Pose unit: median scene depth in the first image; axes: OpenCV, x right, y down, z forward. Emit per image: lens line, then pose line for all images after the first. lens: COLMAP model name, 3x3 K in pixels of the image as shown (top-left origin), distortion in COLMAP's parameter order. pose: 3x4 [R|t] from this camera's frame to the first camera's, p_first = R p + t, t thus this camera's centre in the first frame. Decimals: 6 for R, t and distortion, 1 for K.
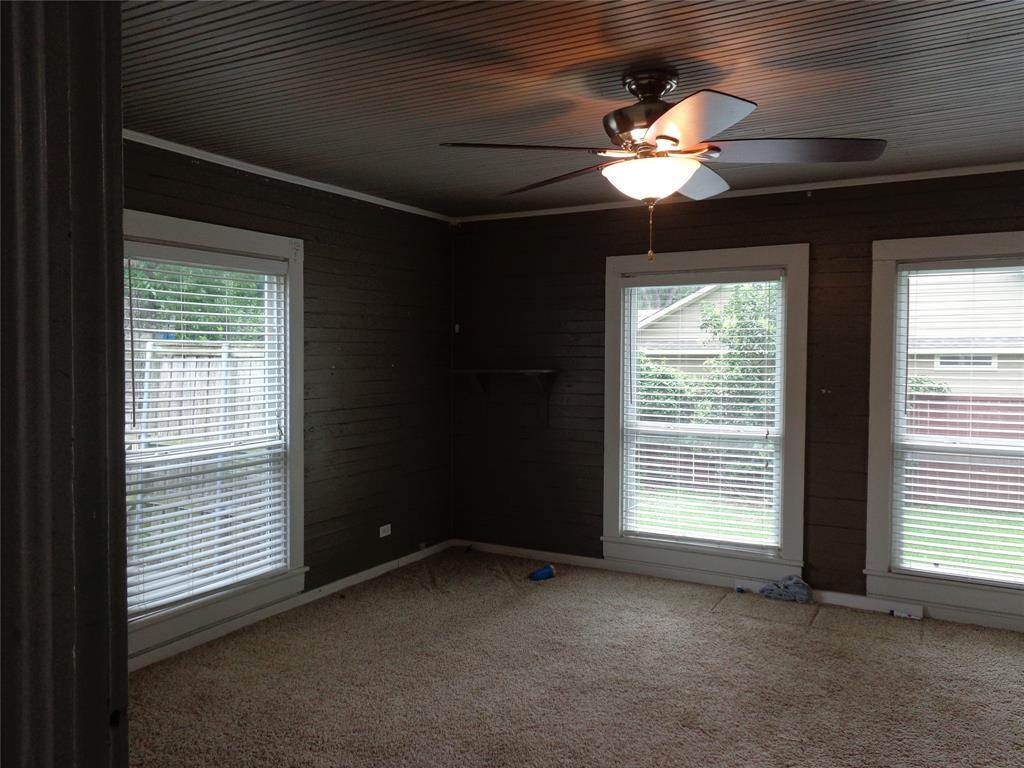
lens RADIAL K [[794.9, 0, 512.0], [0, 794.9, 384.0], [0, 0, 1]] dist [0.001595, -0.003706]
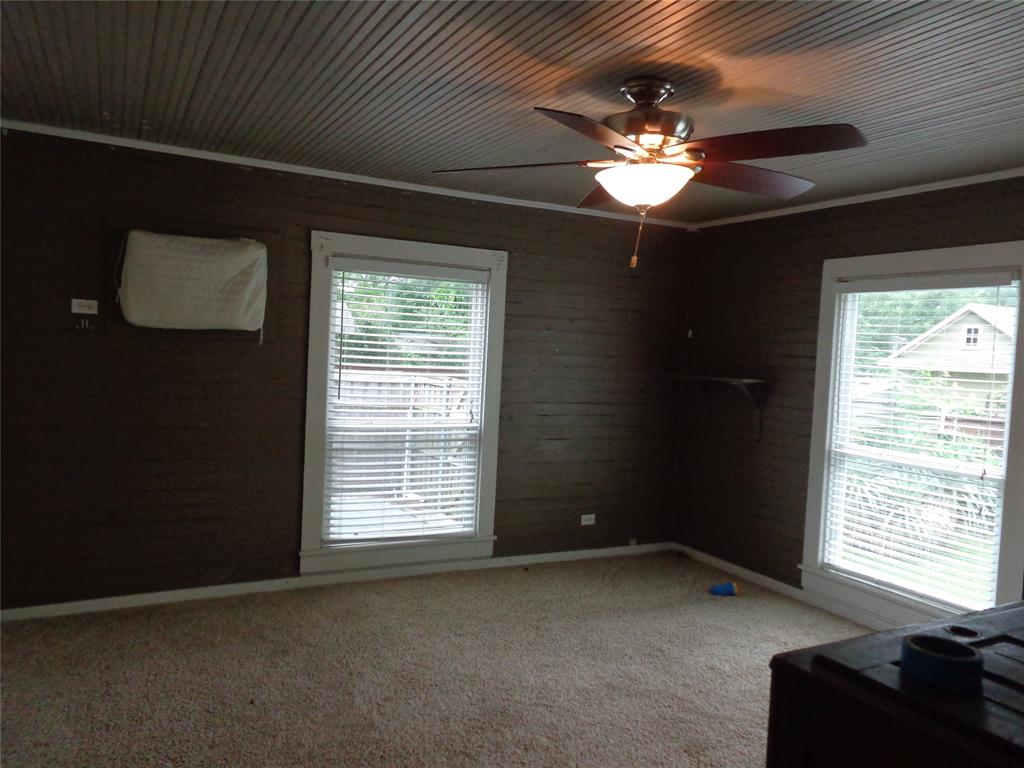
lens RADIAL K [[794.9, 0, 512.0], [0, 794.9, 384.0], [0, 0, 1]] dist [0.001595, -0.003706]
pose [[0.824970, 0.064805, -0.561449, 0.394069], [-0.068250, 0.997558, 0.014858, -0.008239], [0.561041, 0.026061, 0.827378, 0.056128]]
